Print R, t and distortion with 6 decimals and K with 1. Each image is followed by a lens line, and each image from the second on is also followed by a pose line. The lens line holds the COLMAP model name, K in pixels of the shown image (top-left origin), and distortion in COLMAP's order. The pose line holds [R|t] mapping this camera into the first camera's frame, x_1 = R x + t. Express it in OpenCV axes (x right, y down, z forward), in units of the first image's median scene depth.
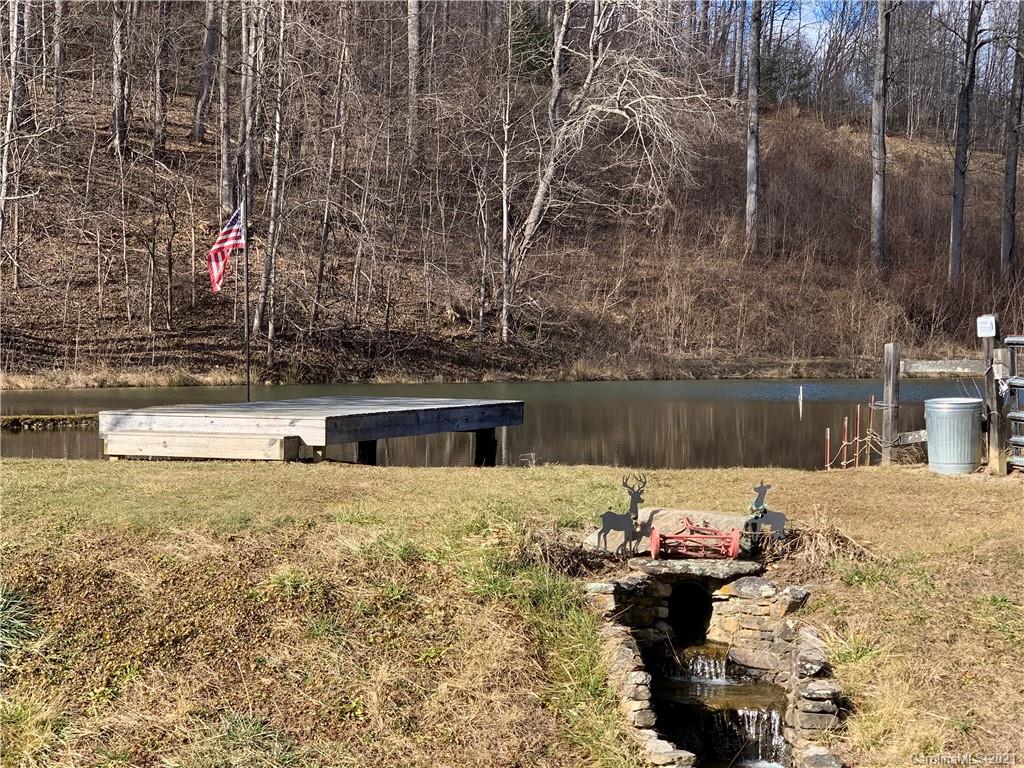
lens RADIAL K [[1842.5, 0, 511.5], [0, 1842.5, 377.5], [0, 0, 1]] dist [0.119890, 0.000000]
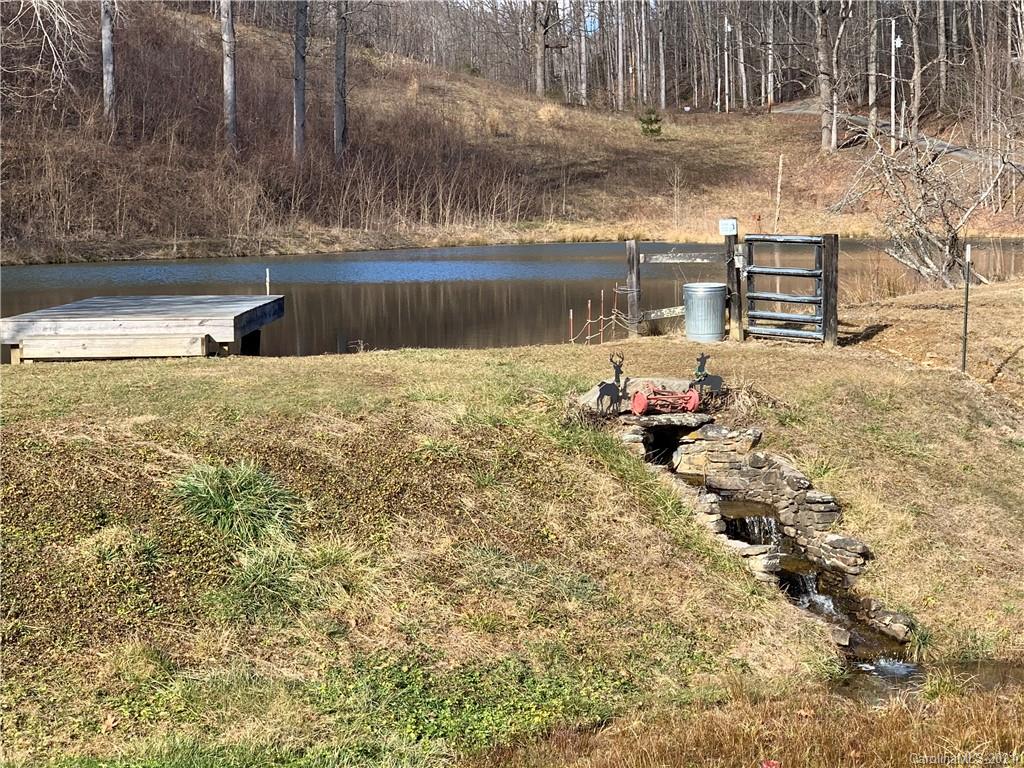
lens RADIAL K [[1842.5, 0, 513.2], [0, 1842.5, 387.4], [0, 0, 1]] dist [0.119890, 0.000000]
pose [[0.921110, -0.053631, 0.385592, -0.385883], [0.025237, 0.996608, 0.078327, -0.020663], [-0.388484, -0.062417, 0.919339, -0.132910]]
